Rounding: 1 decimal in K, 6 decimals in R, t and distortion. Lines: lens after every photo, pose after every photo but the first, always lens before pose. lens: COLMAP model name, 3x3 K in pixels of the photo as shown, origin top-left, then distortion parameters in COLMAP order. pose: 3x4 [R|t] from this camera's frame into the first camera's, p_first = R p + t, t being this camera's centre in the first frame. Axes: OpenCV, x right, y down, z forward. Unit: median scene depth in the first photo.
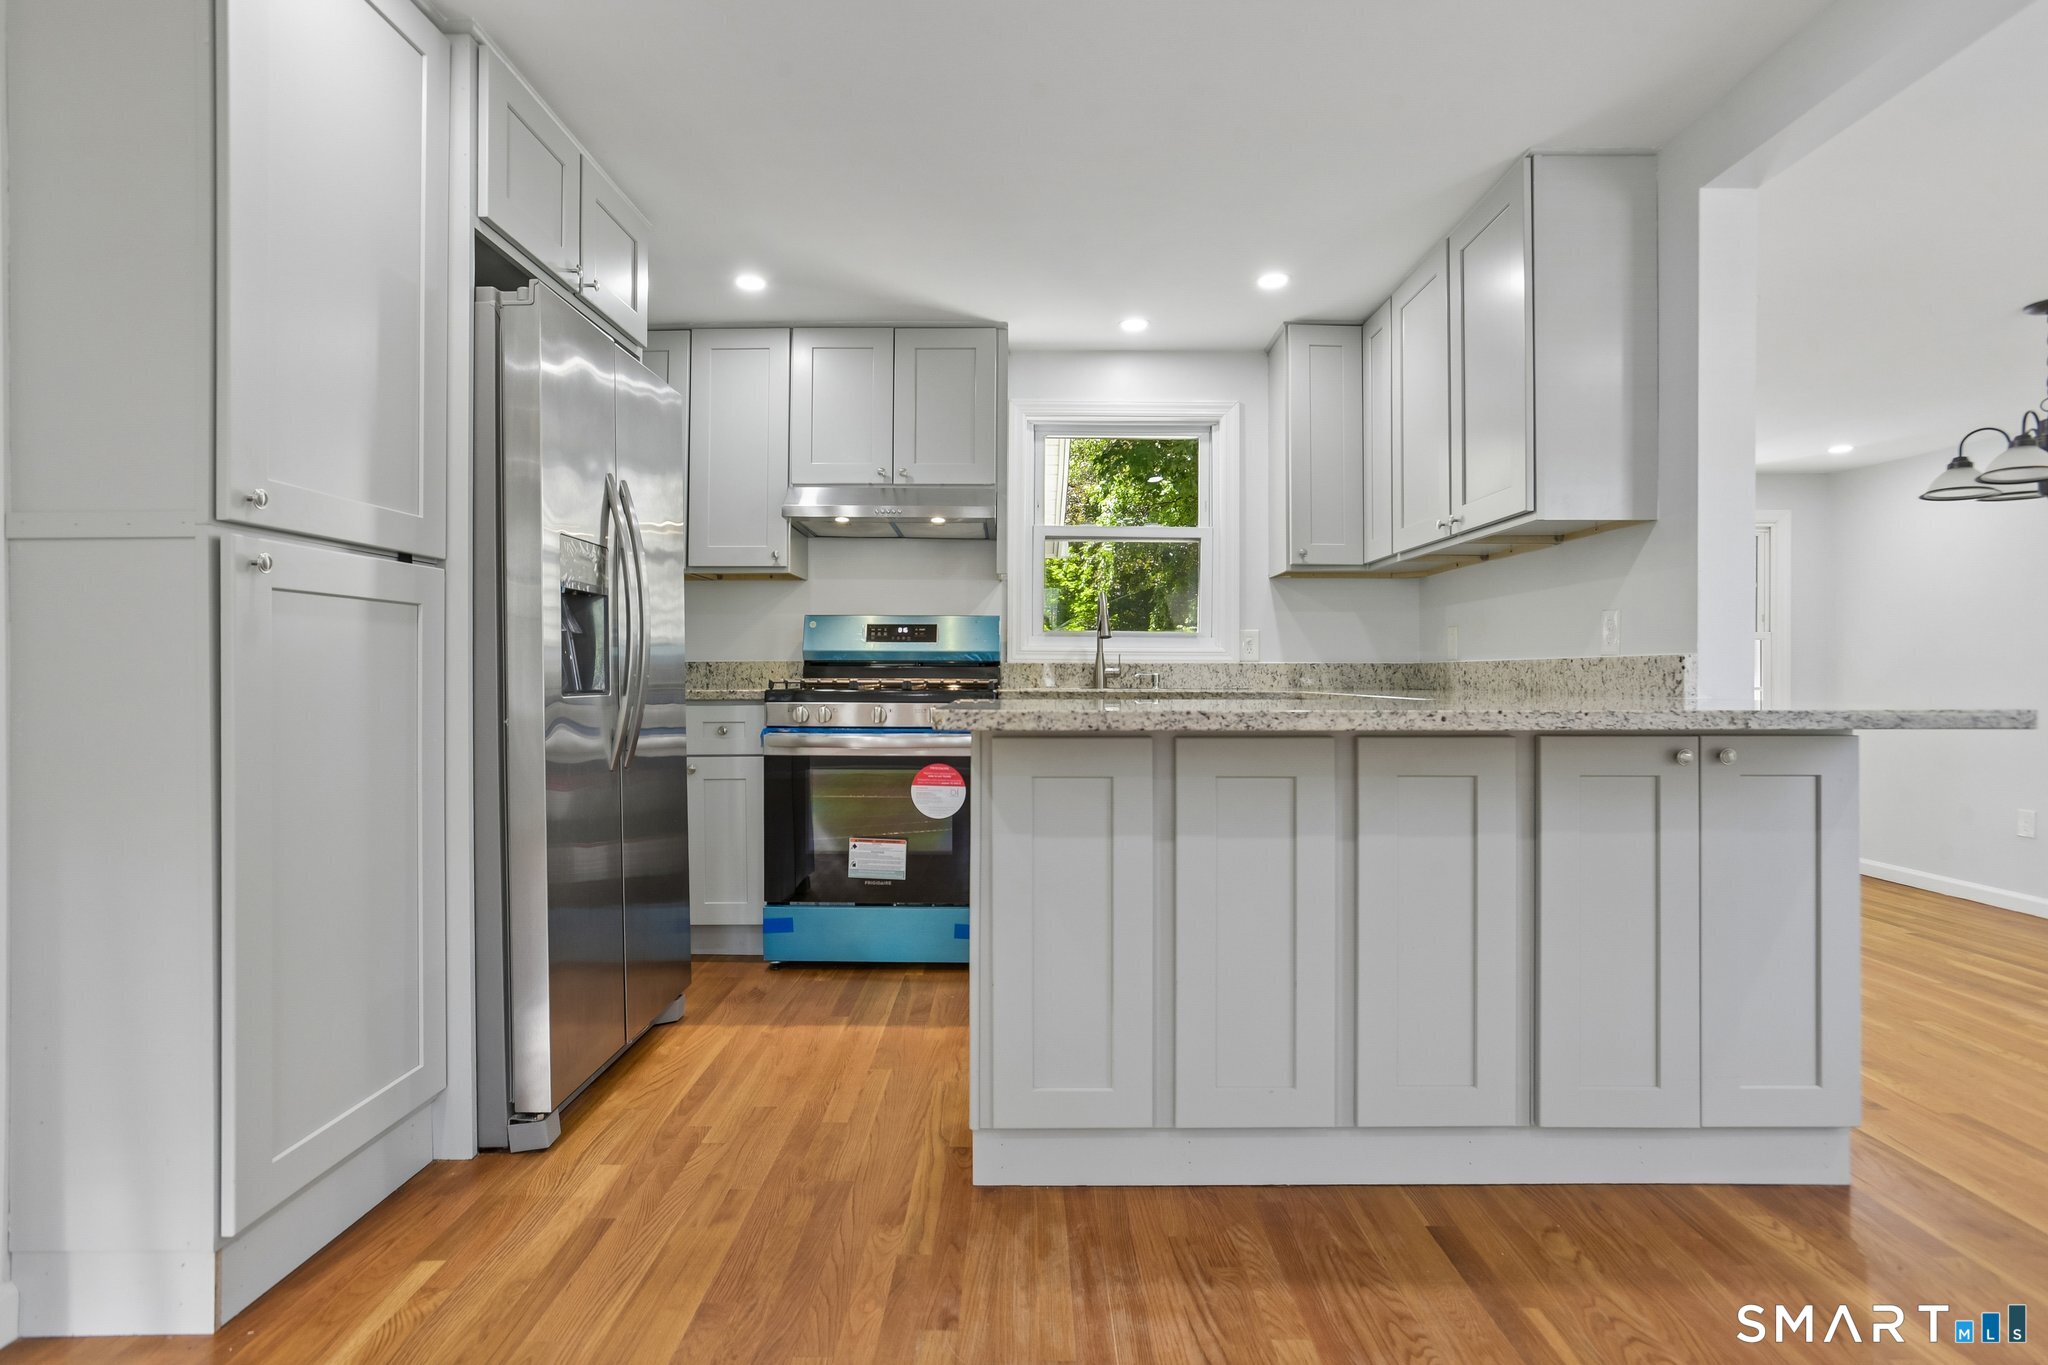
lens RADIAL K [[989.4, 0, 1016.3], [0, 989.4, 680.2], [0, 0, 1]] dist [-0.017041, 0.002580]
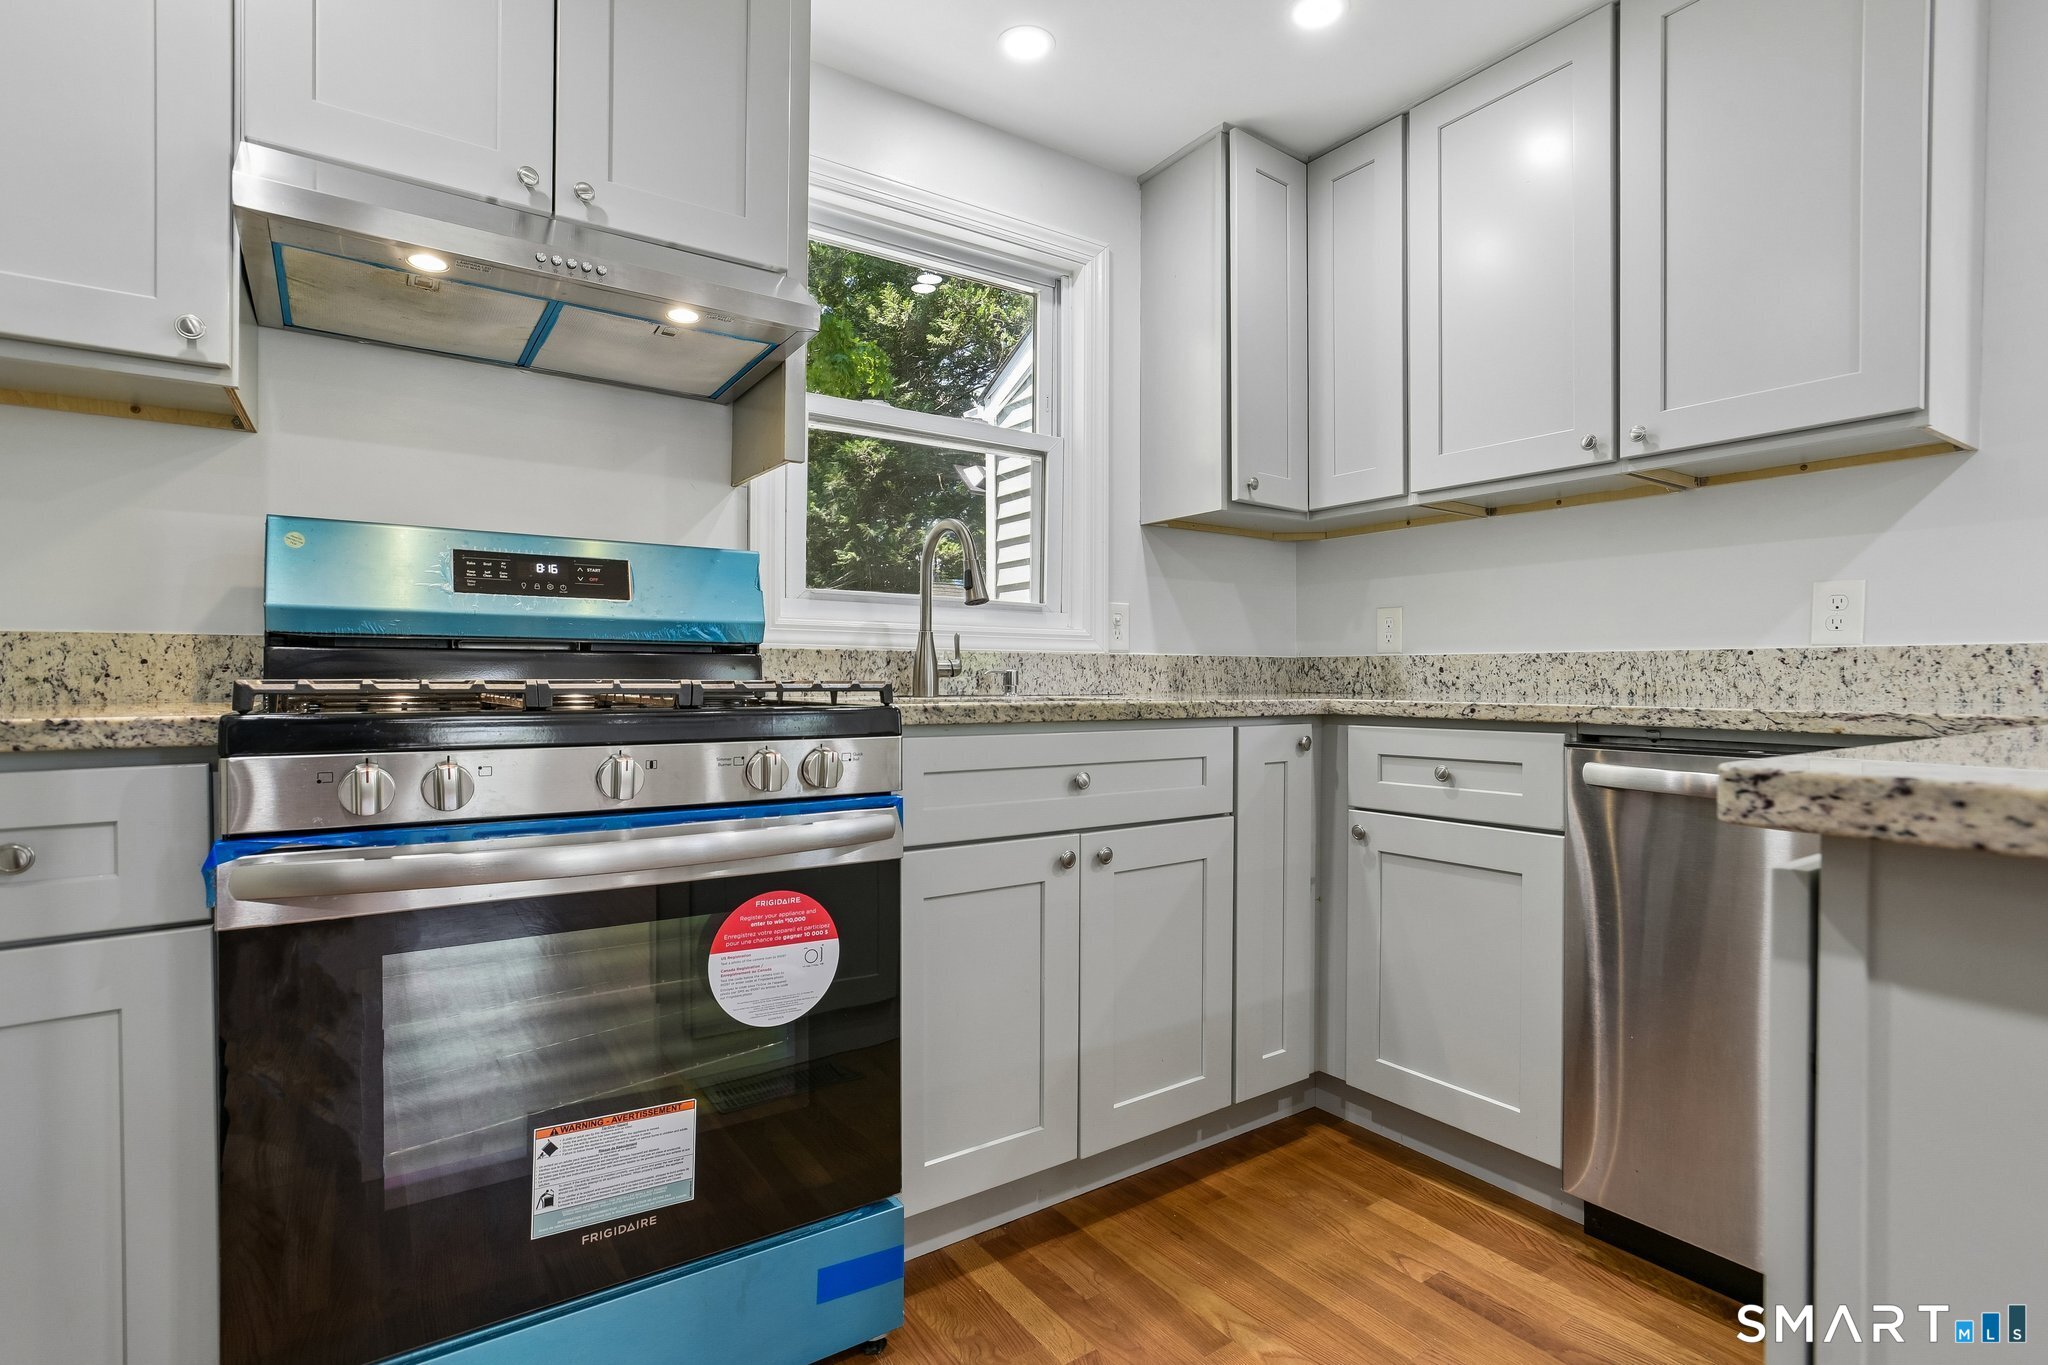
lens RADIAL K [[989.4, 0, 1033.5], [0, 989.4, 684.4], [0, 0, 1]] dist [-0.017041, 0.002580]
pose [[0.815249, -0.005254, 0.579087, -0.193335], [0.002321, 0.999980, 0.005805, -0.001466], [-0.579107, -0.003389, 0.815245, 0.522612]]
